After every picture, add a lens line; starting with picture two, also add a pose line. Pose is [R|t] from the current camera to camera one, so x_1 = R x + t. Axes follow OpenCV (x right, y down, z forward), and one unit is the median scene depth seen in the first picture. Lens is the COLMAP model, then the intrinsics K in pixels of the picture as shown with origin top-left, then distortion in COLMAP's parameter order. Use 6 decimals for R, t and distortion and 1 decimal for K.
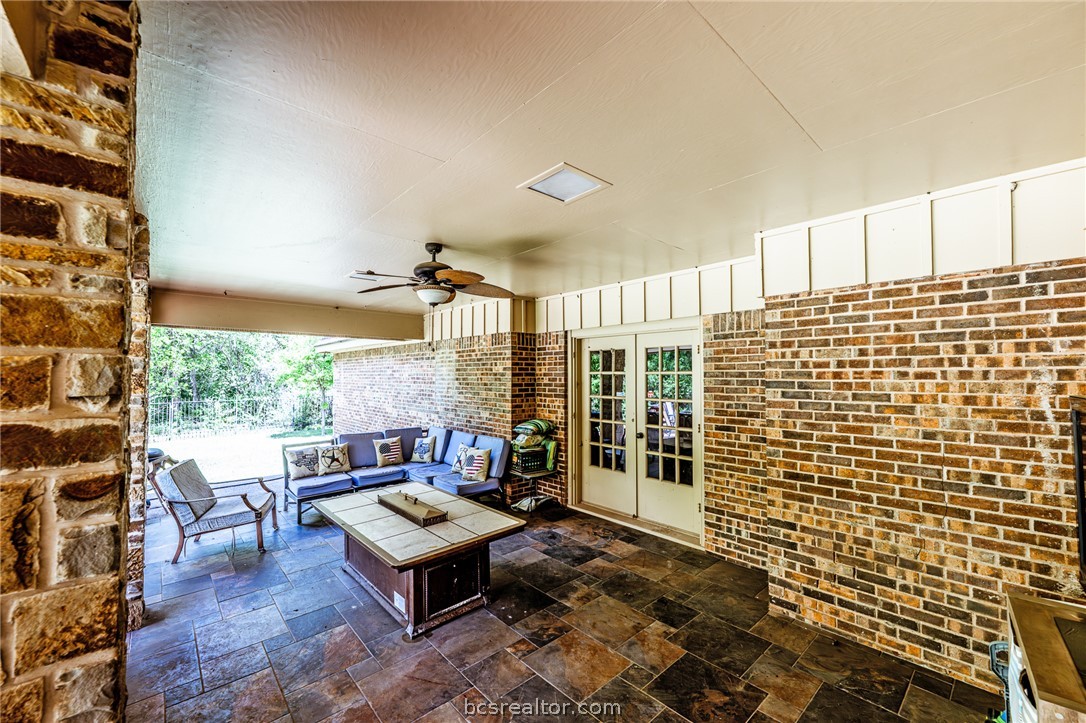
lens RADIAL K [[436.8, 0, 543.5], [0, 436.8, 380.3], [0, 0, 1]] dist [0.000594, 0.000064]
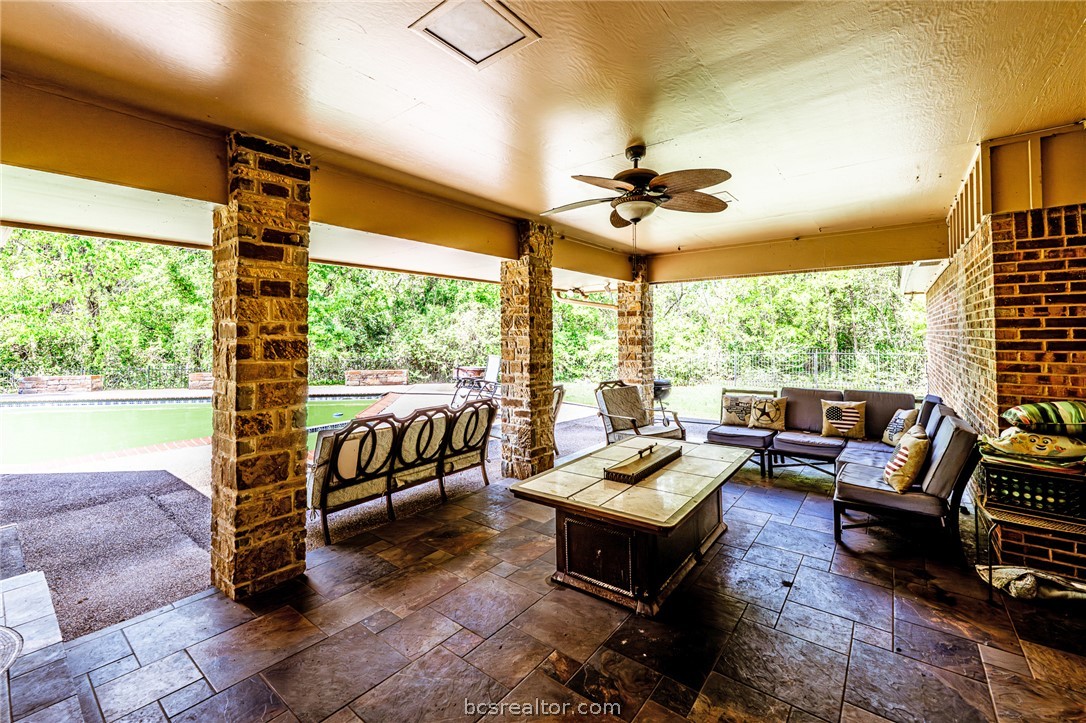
lens RADIAL K [[446.9, 0, 541.9], [0, 446.9, 337.3], [0, 0, 1]] dist [-0.000354, -0.000078]
pose [[0.164497, 0.006398, -0.986357, 0.337100], [-0.007163, 0.999960, 0.005291, 0.027995], [0.986352, 0.006194, 0.164536, 0.417269]]
